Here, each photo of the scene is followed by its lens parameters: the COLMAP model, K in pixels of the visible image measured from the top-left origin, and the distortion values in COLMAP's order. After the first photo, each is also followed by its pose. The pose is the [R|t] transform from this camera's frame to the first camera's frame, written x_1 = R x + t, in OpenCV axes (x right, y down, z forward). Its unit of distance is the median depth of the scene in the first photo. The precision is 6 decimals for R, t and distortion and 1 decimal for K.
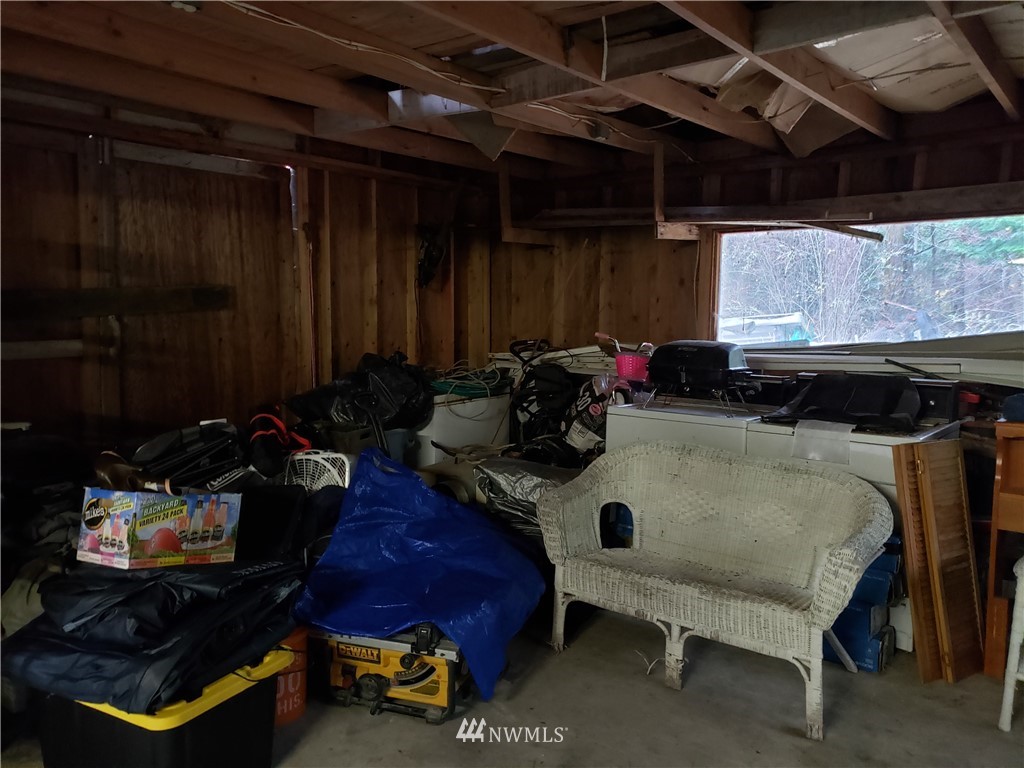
lens RADIAL K [[802.4, 0, 512.6], [0, 802.4, 386.3], [0, 0, 1]] dist [0.011622, 0.009379]
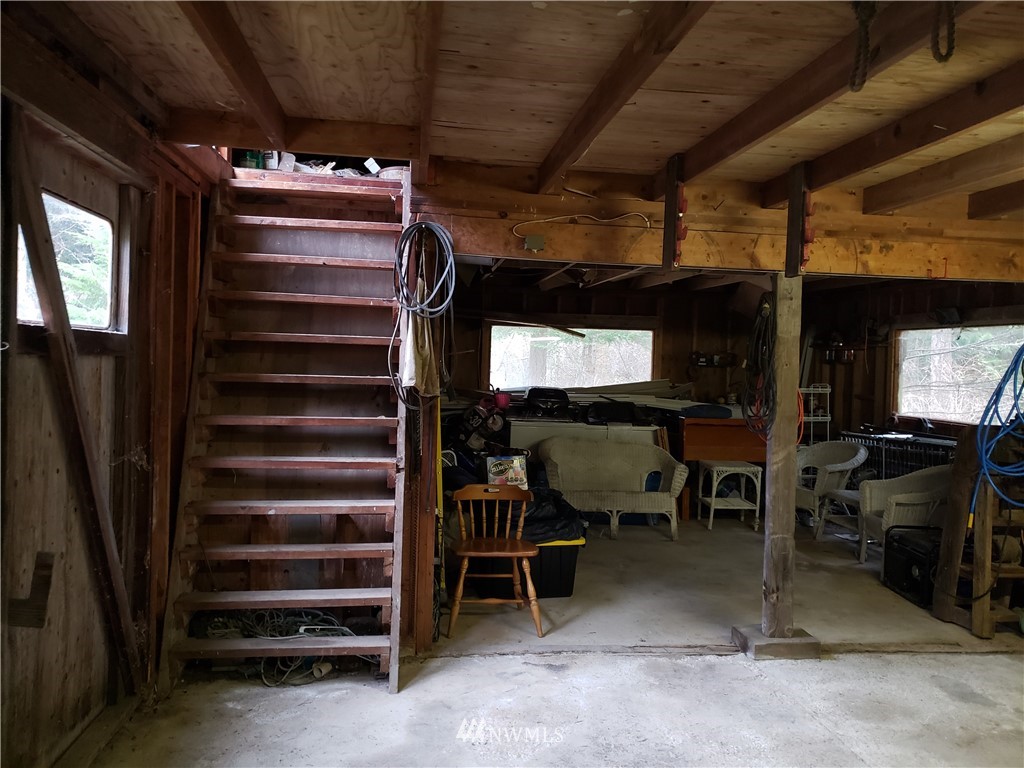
lens RADIAL K [[802.4, 0, 511.2], [0, 802.4, 385.7], [0, 0, 1]] dist [0.011622, 0.009379]
pose [[0.697824, 0.004010, 0.716258, -1.623979], [0.038416, 0.998336, -0.043017, 0.028623], [-0.715238, 0.057534, 0.696509, -0.393985]]
